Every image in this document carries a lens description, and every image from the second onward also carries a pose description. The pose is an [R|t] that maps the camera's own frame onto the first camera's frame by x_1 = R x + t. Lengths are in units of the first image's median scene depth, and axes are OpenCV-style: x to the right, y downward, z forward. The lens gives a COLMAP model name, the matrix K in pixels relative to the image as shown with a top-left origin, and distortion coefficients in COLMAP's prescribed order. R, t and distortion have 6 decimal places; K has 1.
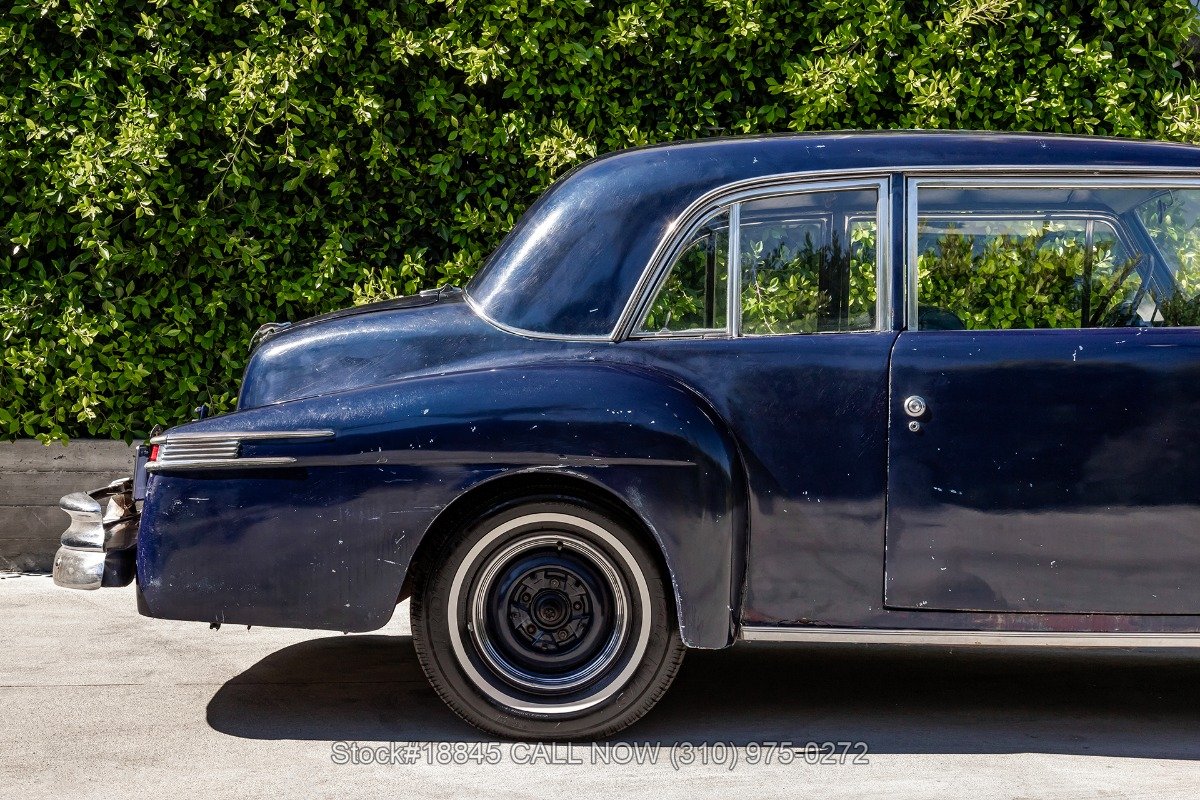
lens RADIAL K [[1967.1, 0, 571.4], [0, 1967.1, 402.4], [0, 0, 1]] dist [0.180030, 0.064434]
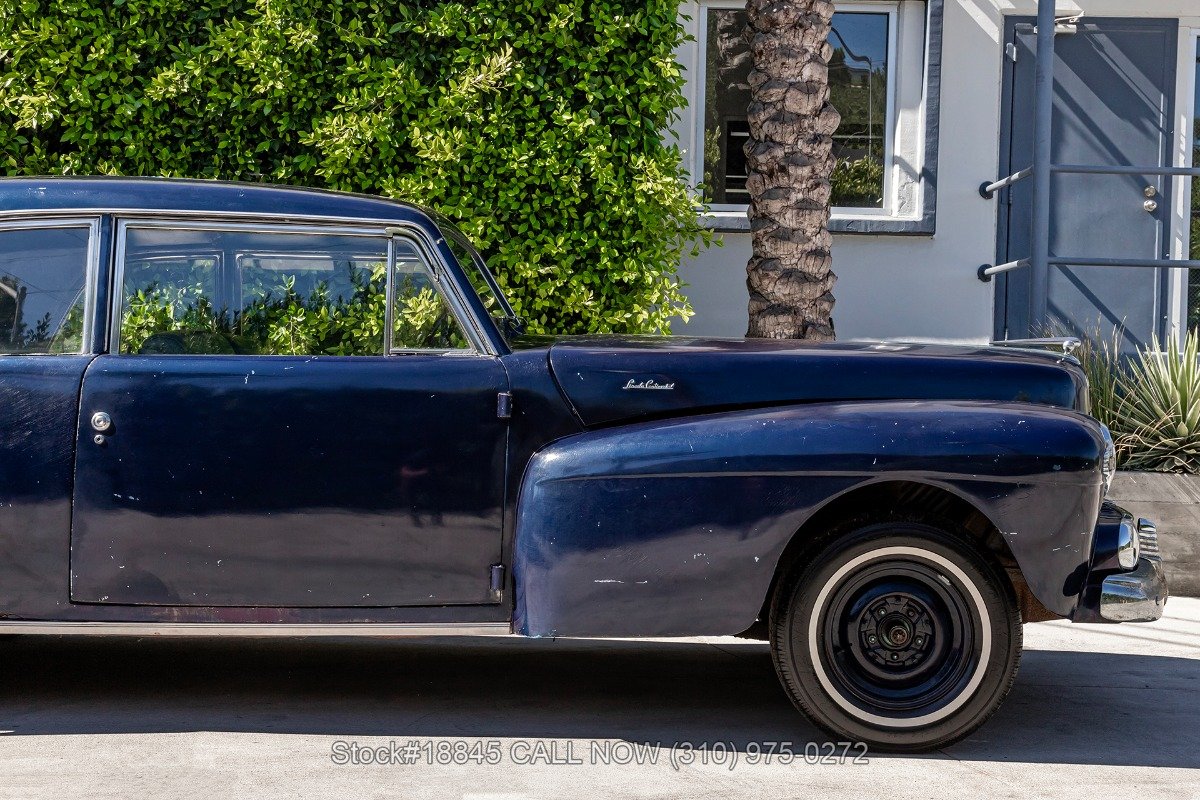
lens RADIAL K [[1794.1, 0, 646.9], [0, 1794.1, 353.3], [0, 0, 1]] dist [0.137052, 0.002395]
pose [[0.999278, 0.017594, 0.033675, 0.263760], [-0.016242, 0.999067, -0.040013, -0.000224], [-0.034348, 0.039437, 0.998632, -0.024501]]
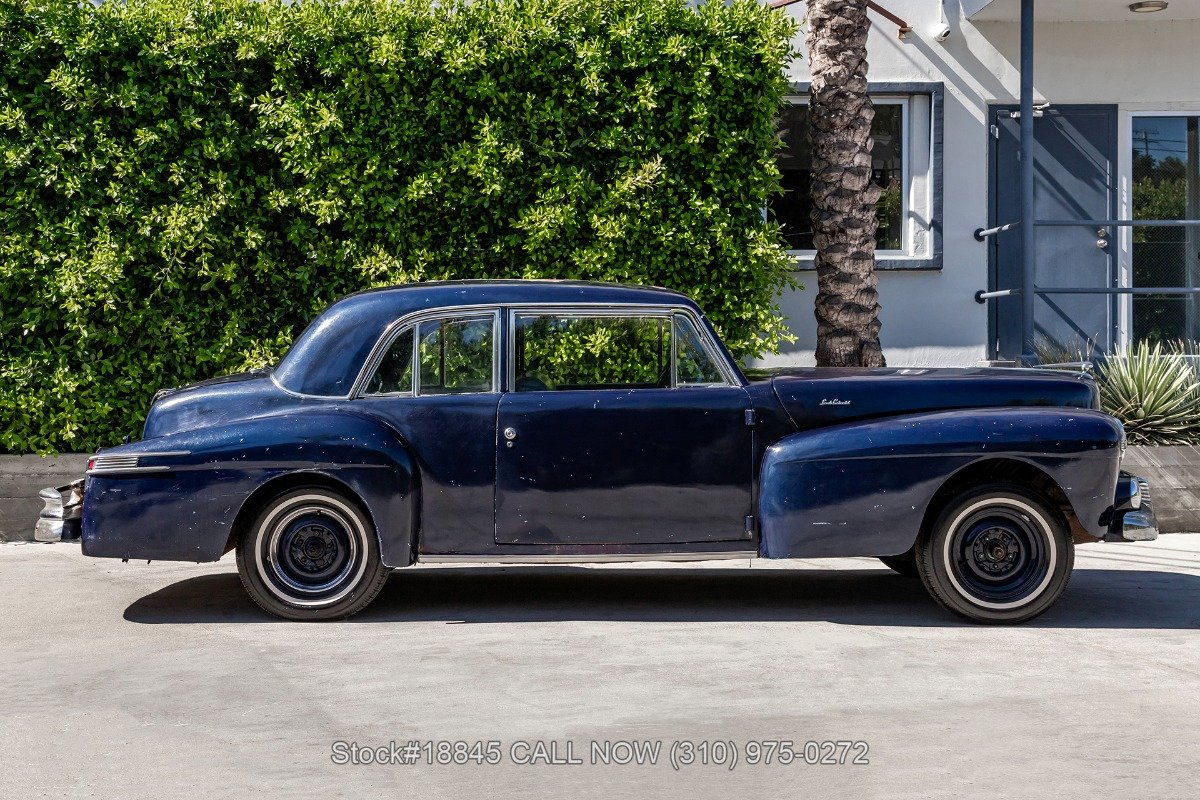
lens RADIAL K [[1680.7, 0, 597.5], [0, 1680.7, 313.2], [0, 0, 1]] dist [0.088545, 0.132904]
pose [[0.999042, -0.008264, 0.042967, 0.111018], [0.010596, 0.998466, -0.054336, -0.014171], [-0.042452, 0.054740, 0.997598, -0.343163]]
